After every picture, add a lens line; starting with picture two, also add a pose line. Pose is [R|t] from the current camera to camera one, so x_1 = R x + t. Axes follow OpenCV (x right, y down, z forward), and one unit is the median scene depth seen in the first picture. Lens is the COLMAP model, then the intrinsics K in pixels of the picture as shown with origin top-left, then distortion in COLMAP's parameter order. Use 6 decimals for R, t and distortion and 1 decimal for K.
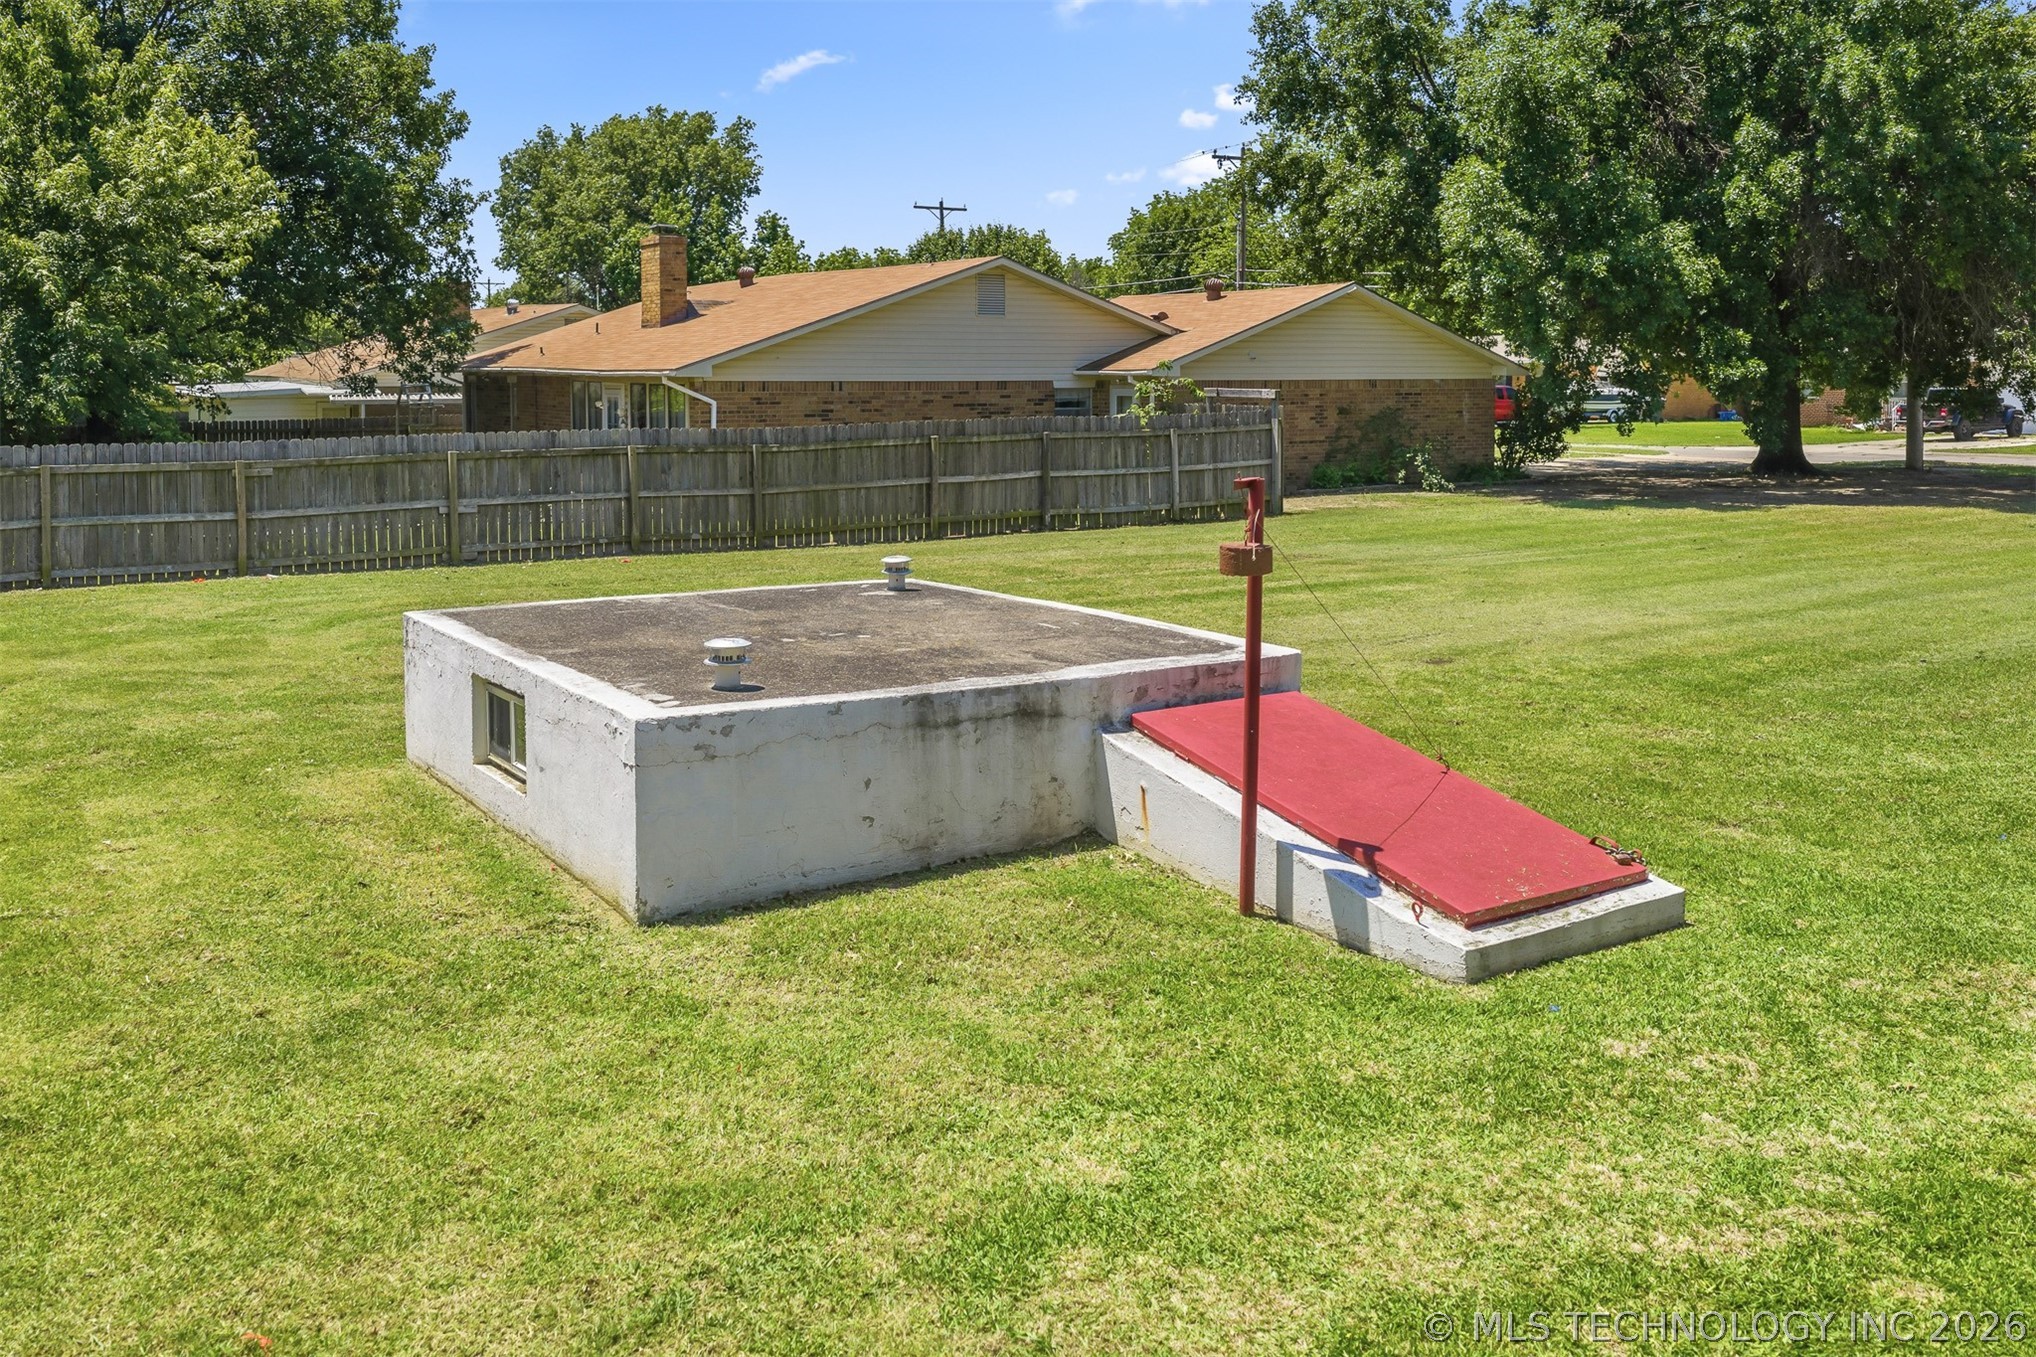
lens RADIAL K [[1681.1, 0, 1025.0], [0, 1681.1, 689.2], [0, 0, 1]] dist [0.015161, -0.023760]
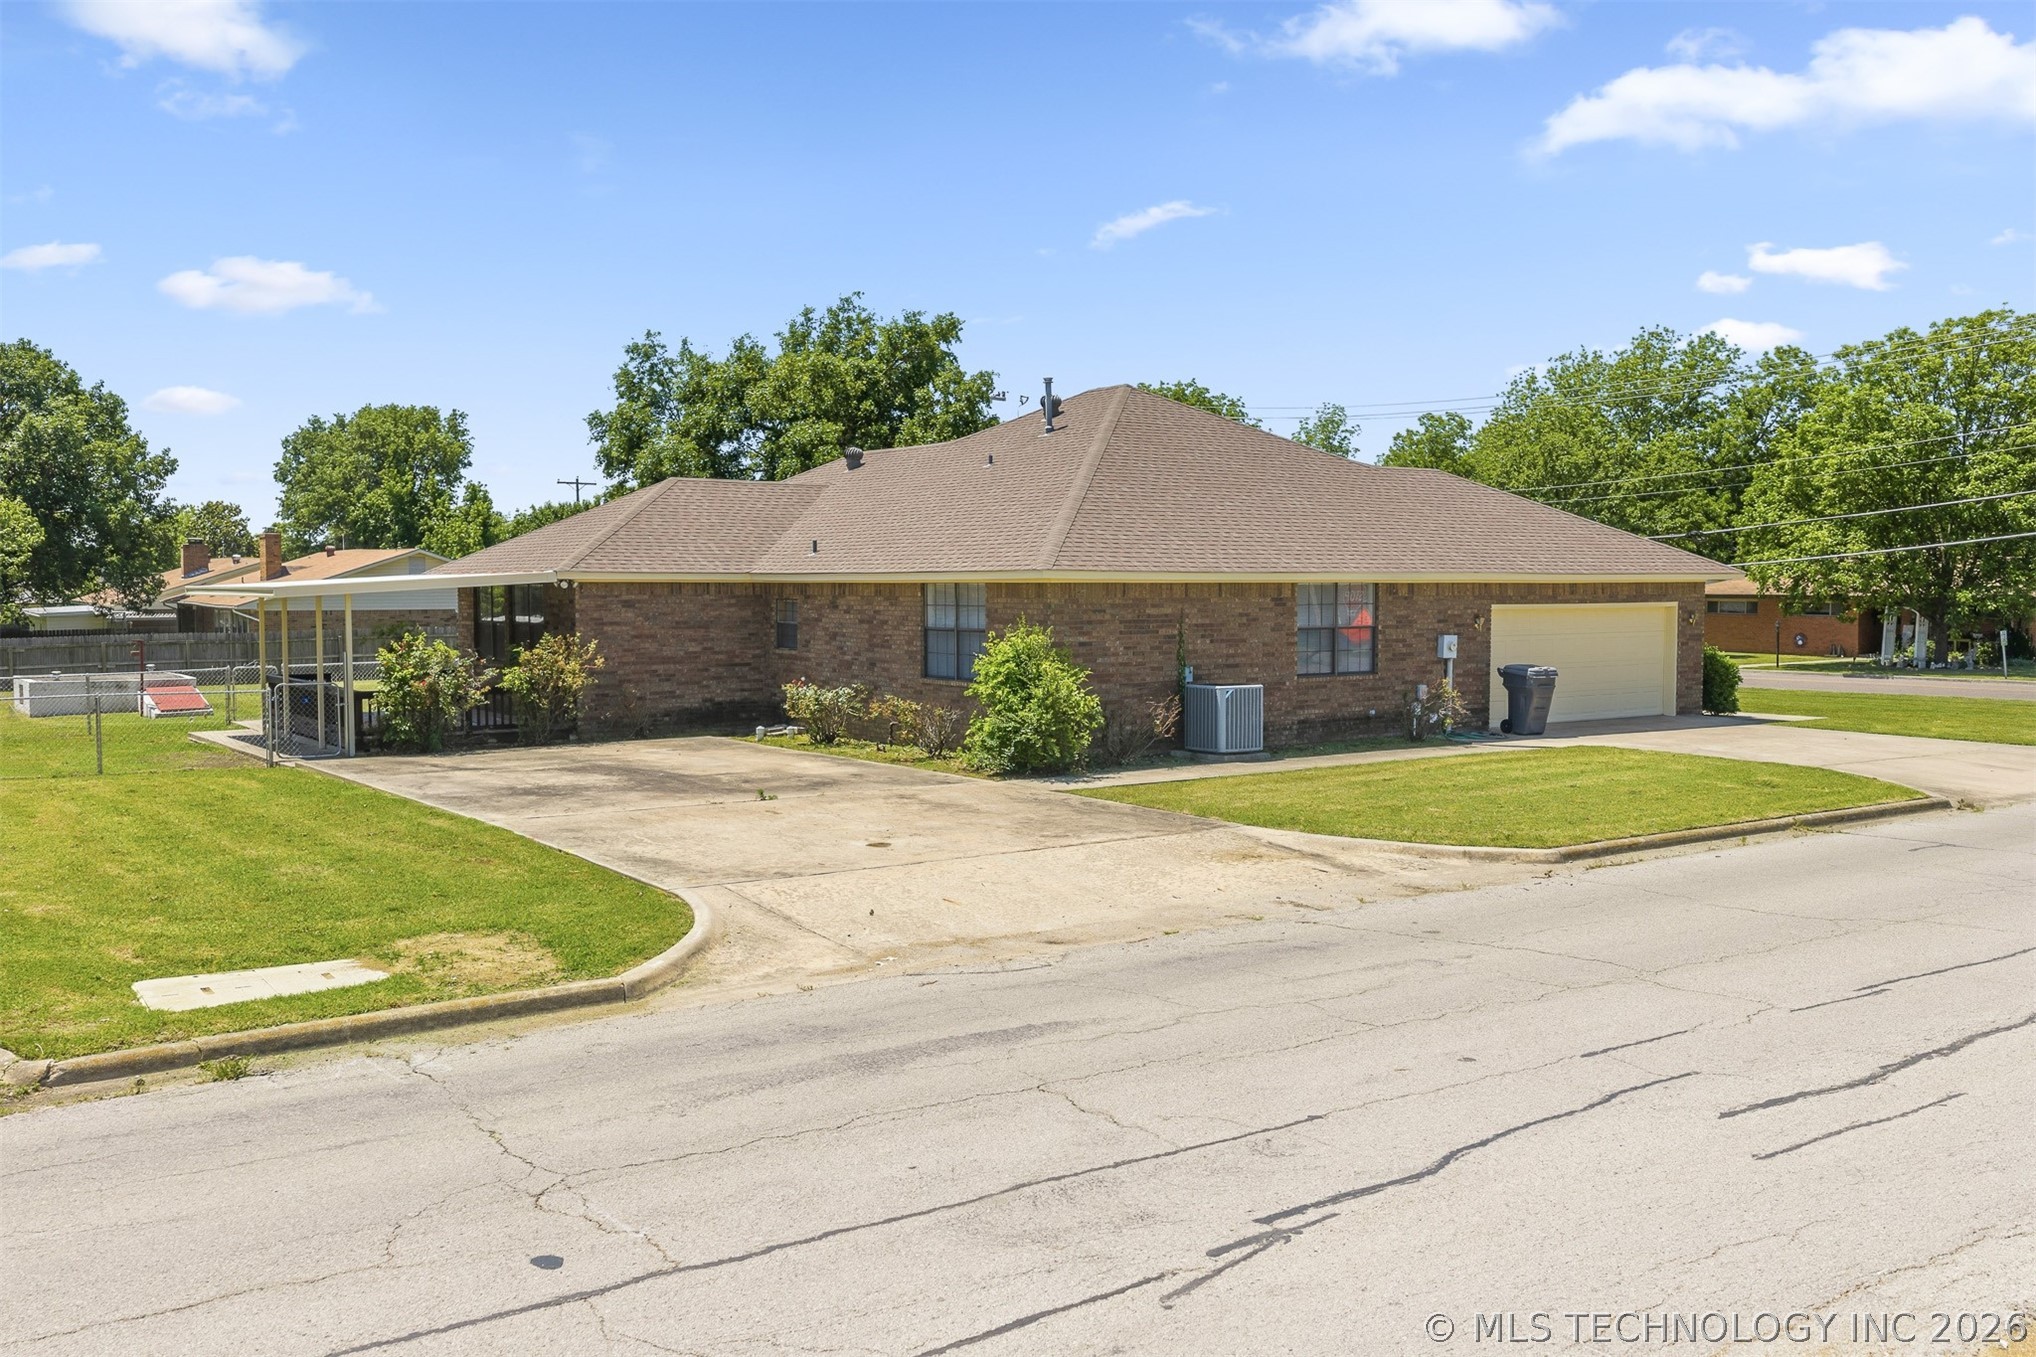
lens RADIAL K [[1681.1, 0, 1025.0], [0, 1681.1, 689.2], [0, 0, 1]] dist [0.015161, -0.023760]
pose [[0.997607, -0.013407, 0.067830, 0.197967], [0.021697, 0.992170, -0.122998, 0.060446], [-0.065650, 0.124176, 0.990086, -0.354937]]
